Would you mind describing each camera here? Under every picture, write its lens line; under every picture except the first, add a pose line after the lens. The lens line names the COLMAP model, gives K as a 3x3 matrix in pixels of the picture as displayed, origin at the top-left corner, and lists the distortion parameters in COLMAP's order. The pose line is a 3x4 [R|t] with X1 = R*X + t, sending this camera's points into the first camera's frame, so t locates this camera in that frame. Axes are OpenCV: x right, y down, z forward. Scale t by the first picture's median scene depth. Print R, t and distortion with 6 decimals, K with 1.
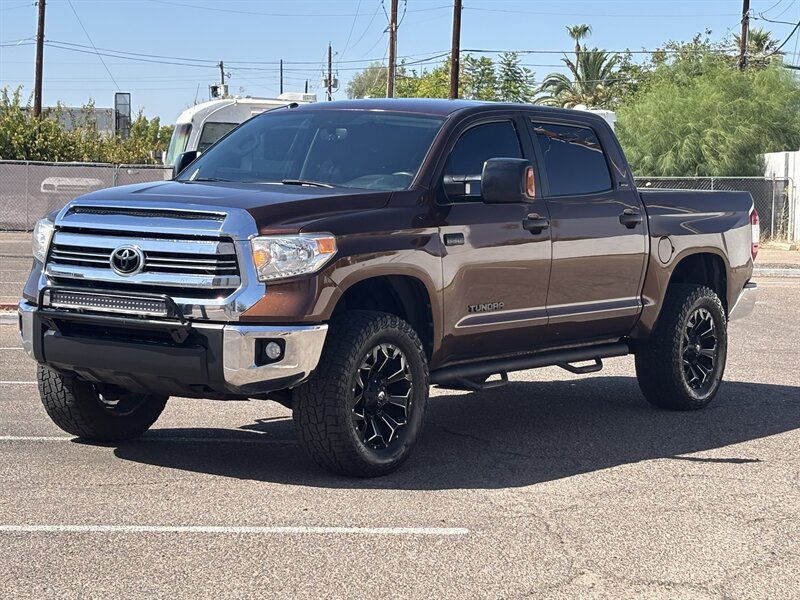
lens RADIAL K [[1778.5, 0, 400.0], [0, 1778.5, 300.0], [0, 0, 1]] dist [0.127007, 0.192446]
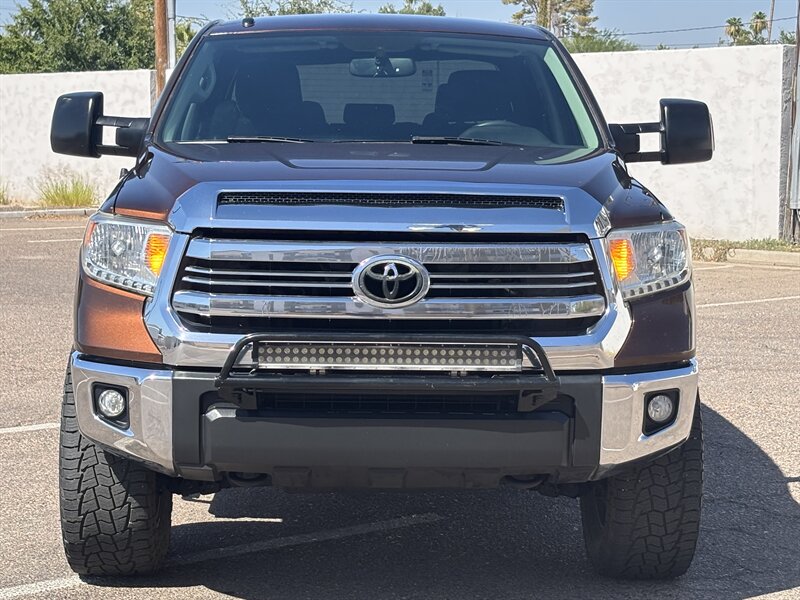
lens RADIAL K [[1778.5, 0, 400.0], [0, 1778.5, 300.0], [0, 0, 1]] dist [0.127007, 0.192446]
pose [[0.802058, -0.072013, 0.592889, -0.503355], [0.048628, 0.997282, 0.055347, -0.048706], [-0.595263, -0.015561, 0.803380, 0.520527]]
